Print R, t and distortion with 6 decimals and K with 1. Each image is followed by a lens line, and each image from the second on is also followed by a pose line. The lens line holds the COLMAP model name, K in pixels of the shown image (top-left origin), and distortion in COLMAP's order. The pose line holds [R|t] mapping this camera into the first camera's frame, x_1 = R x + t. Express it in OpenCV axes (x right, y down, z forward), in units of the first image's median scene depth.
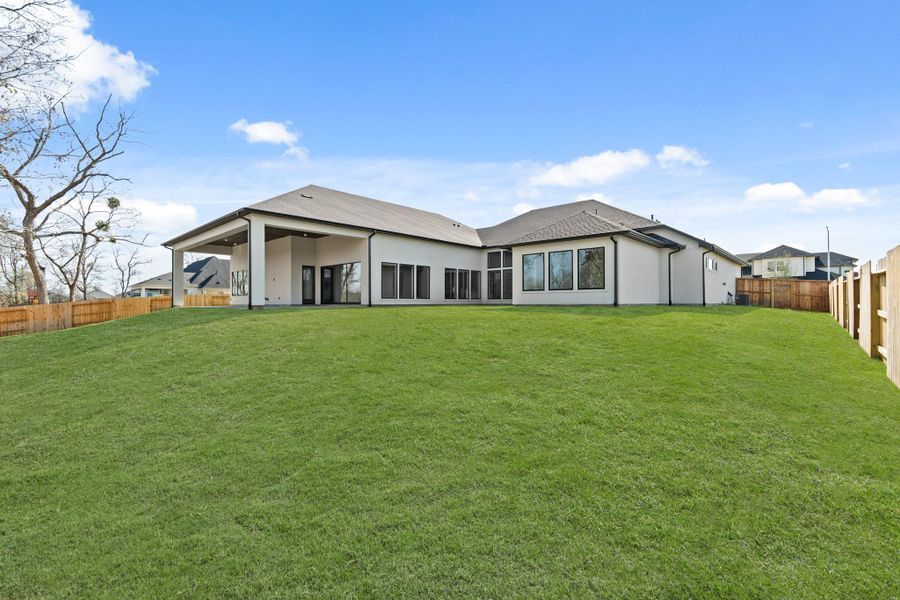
lens RADIAL K [[397.2, 0, 446.8], [0, 397.2, 298.0], [0, 0, 1]] dist [-0.002028, -0.000282]
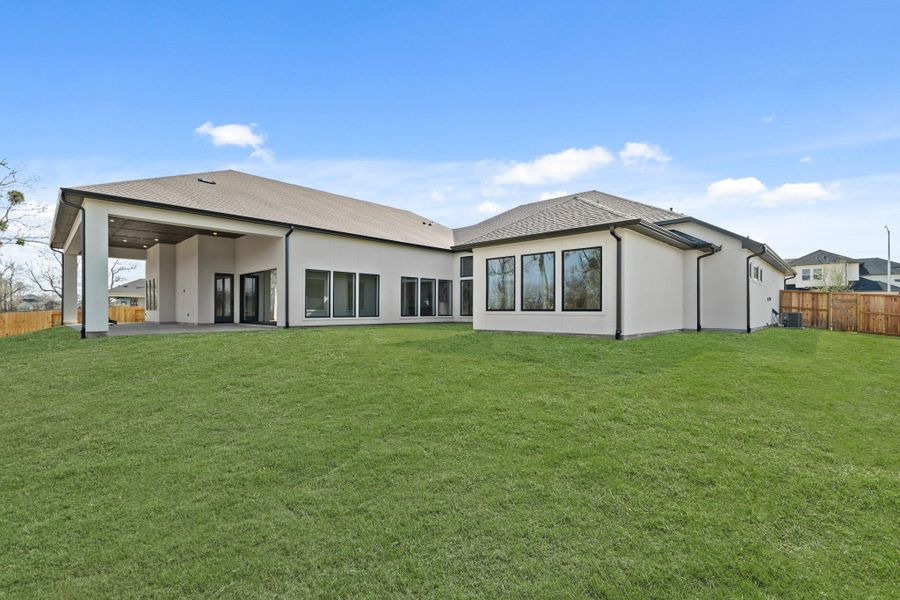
lens RADIAL K [[397.2, 0, 449.3], [0, 397.2, 304.1], [0, 0, 1]] dist [-0.002028, -0.000282]
pose [[0.999828, 0.003052, -0.018304, 0.109916], [-0.003072, 0.999995, -0.001066, -0.022640], [0.018301, 0.001122, 0.999832, 0.237271]]
